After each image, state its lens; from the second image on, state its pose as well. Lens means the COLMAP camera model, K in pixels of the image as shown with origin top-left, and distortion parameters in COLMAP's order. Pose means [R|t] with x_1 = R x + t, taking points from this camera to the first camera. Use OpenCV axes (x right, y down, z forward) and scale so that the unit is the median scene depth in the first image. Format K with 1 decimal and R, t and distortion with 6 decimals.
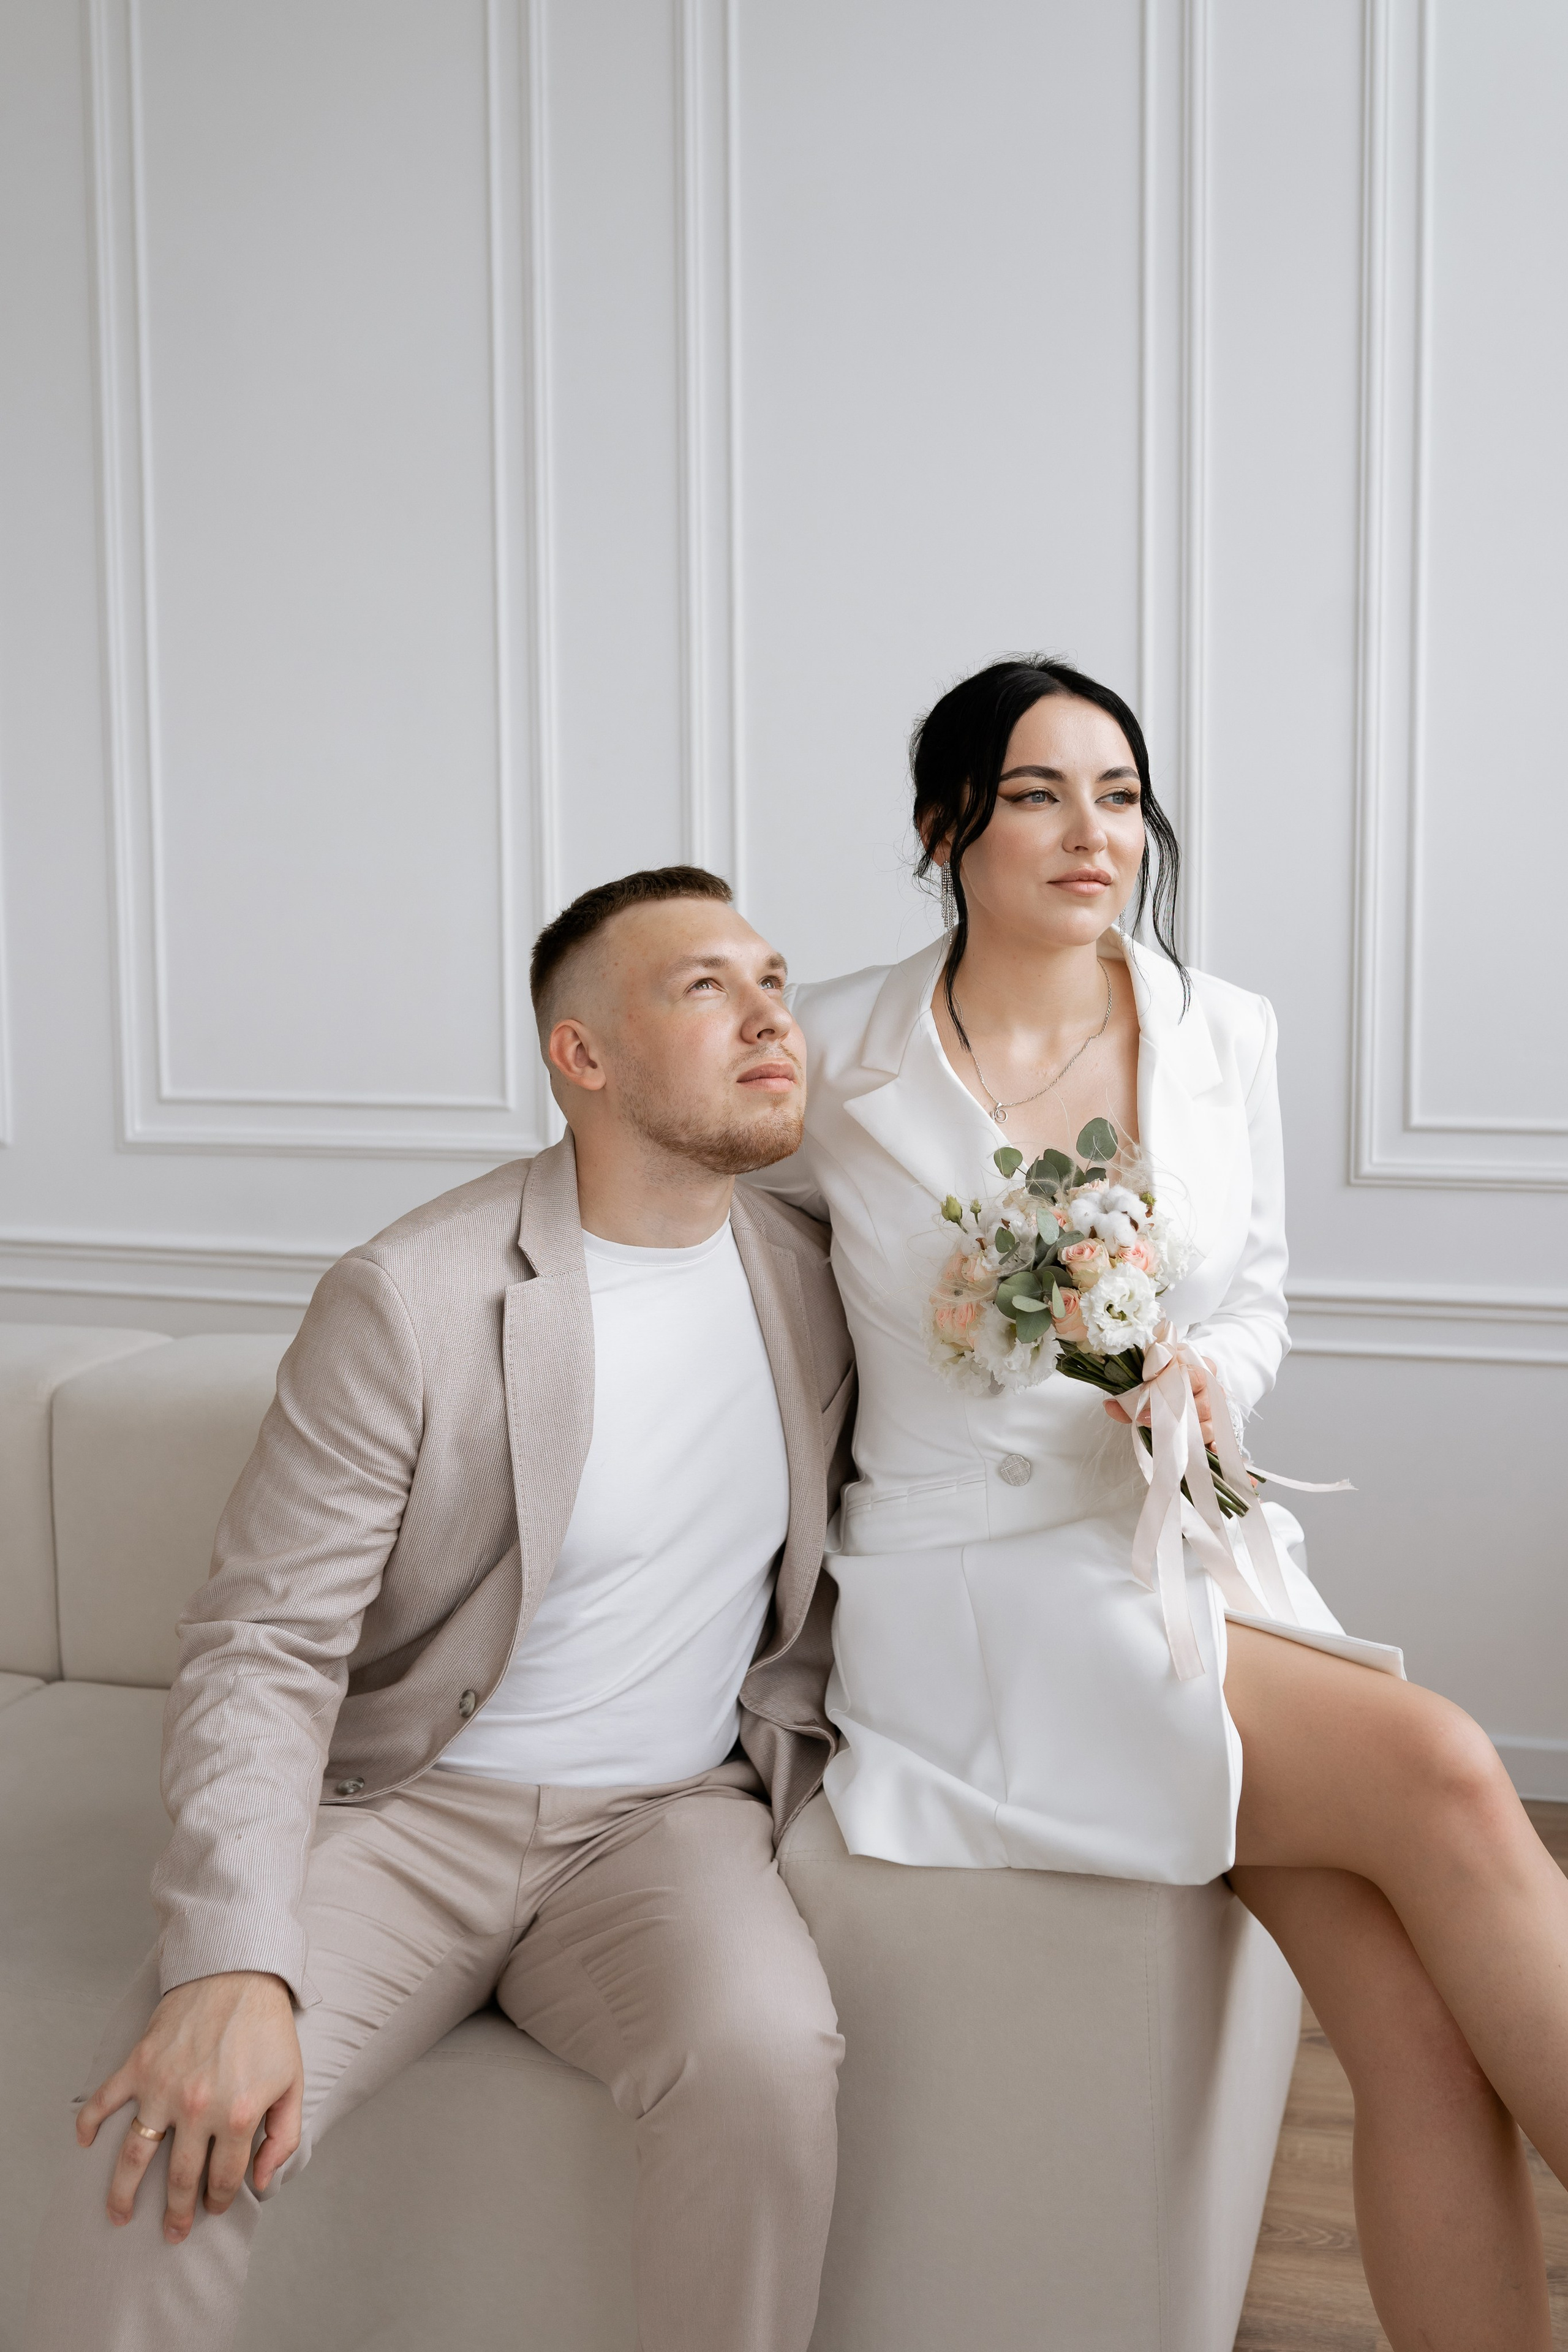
lens RADIAL K [[2459.3, 0, 774.5], [0, 2459.3, 1082.0], [0, 0, 1]] dist [-0.015064, -0.010835]
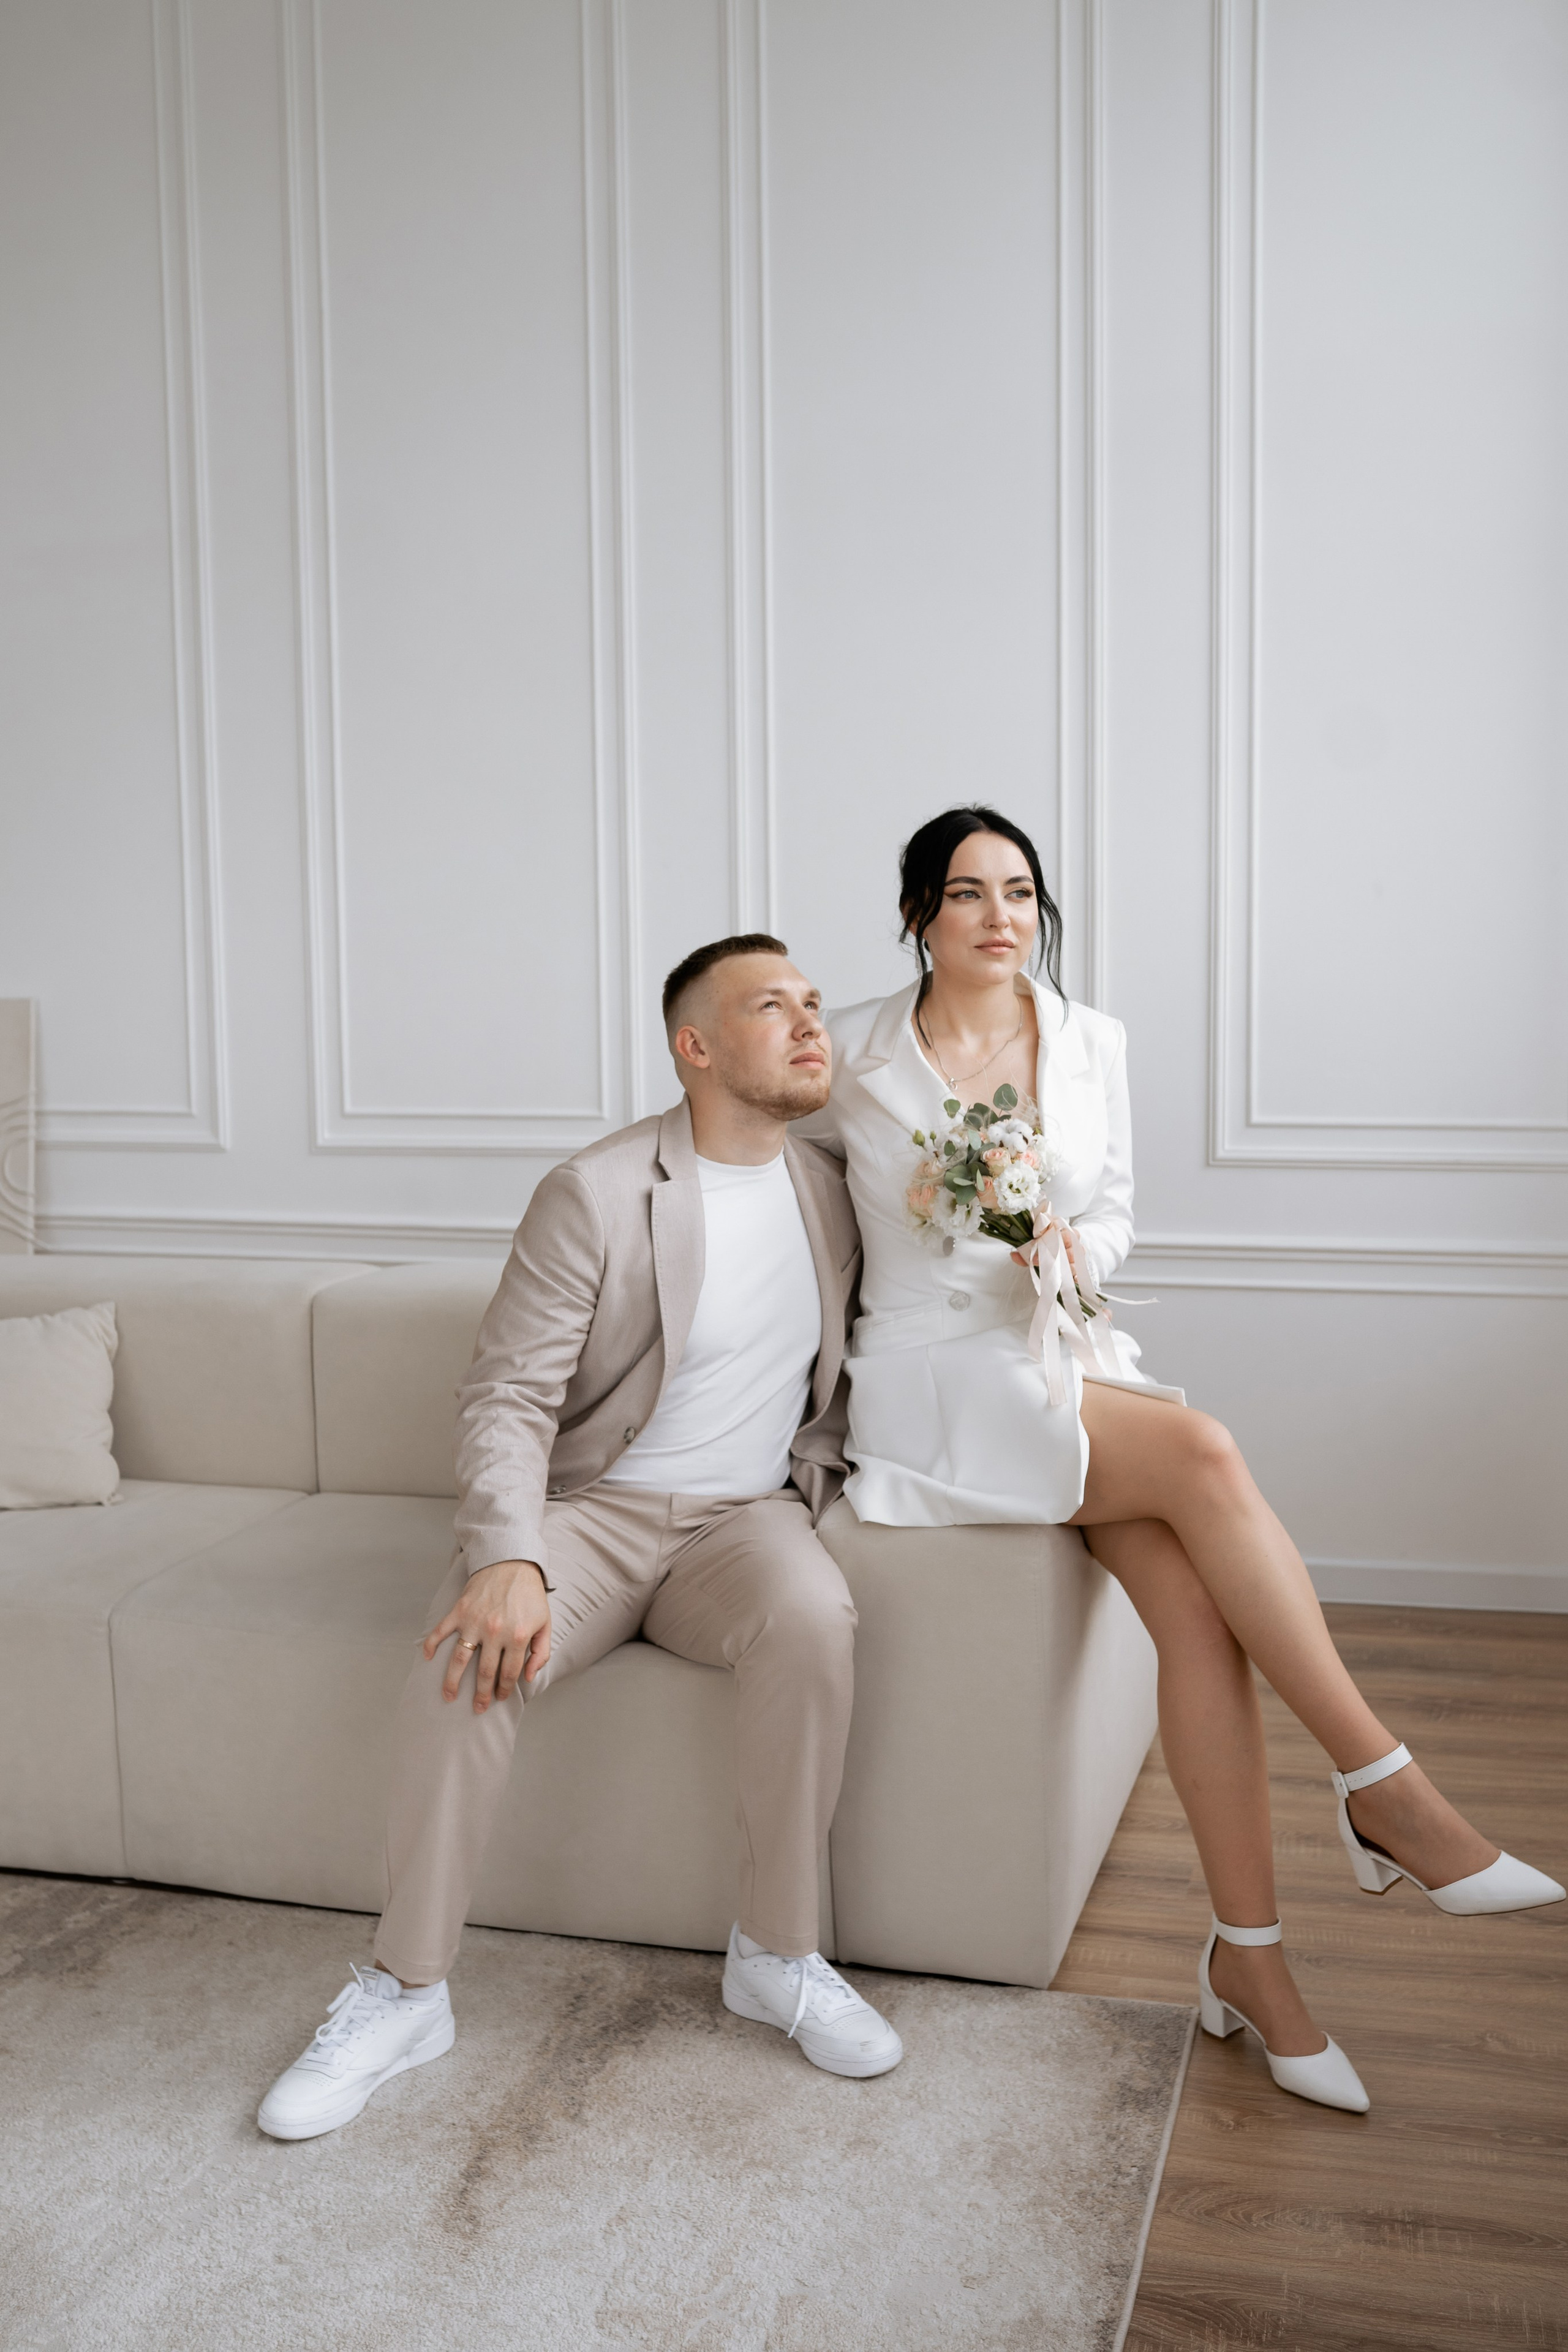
lens RADIAL K [[2278.9, 0, 784.0], [0, 2278.9, 1176.0], [0, 0, 1]] dist [-0.049360, 0.059186]
pose [[0.999977, -0.003923, 0.005622, -0.028266], [0.003866, 0.999942, 0.010092, 0.060350], [-0.005661, -0.010070, 0.999933, -0.532966]]
